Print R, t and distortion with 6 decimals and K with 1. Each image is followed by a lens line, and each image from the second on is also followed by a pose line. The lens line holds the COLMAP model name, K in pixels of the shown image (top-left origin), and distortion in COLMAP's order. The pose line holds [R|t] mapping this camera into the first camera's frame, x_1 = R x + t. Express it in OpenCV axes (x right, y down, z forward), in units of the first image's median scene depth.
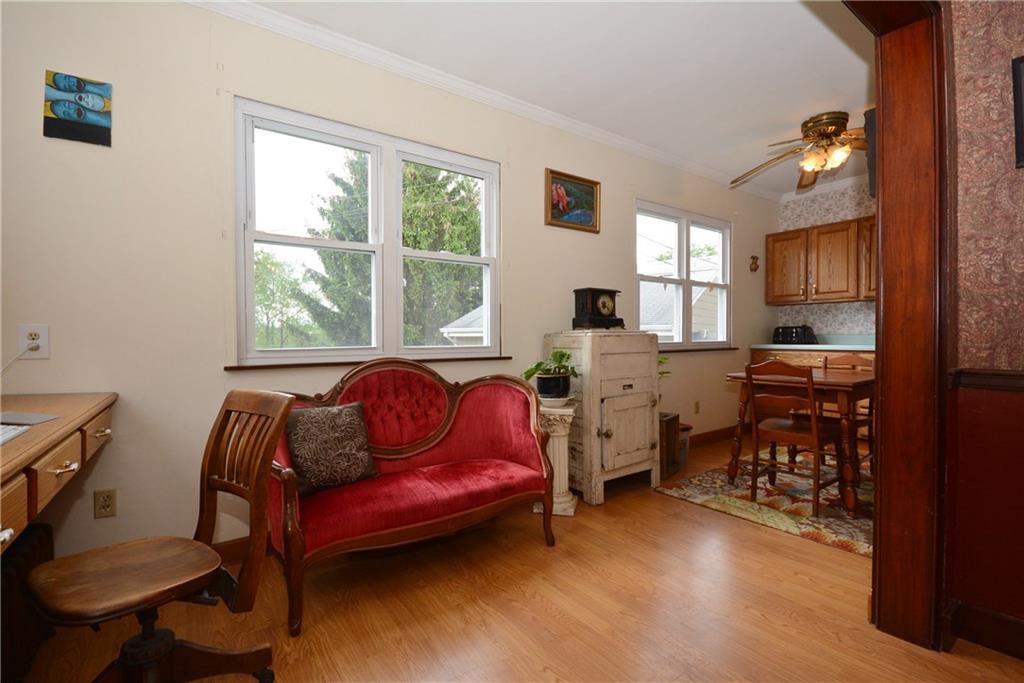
lens RADIAL K [[448.6, 0, 512.0], [0, 448.6, 341.5], [0, 0, 1]] dist [0.001944, -0.007184]
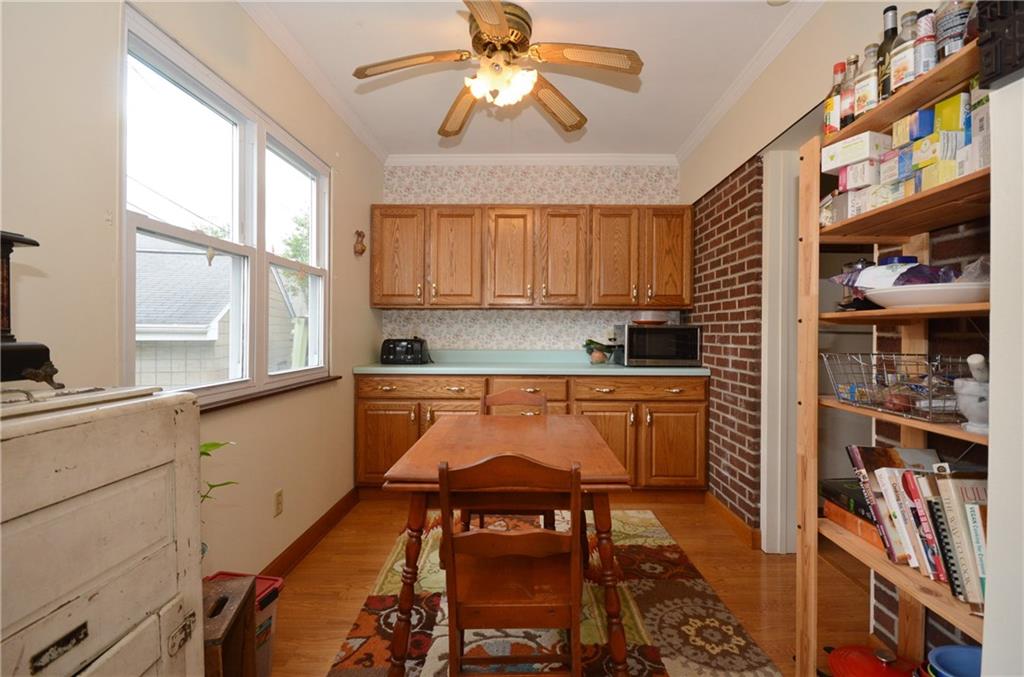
lens RADIAL K [[482.5, 0, 523.2], [0, 482.5, 333.9], [0, 0, 1]] dist [-0.001546, -0.000922]
pose [[0.597776, 0.003287, 0.801657, 0.127695], [0.004704, 0.999960, -0.007607, -0.037745], [-0.801650, 0.008318, 0.597736, 0.413771]]
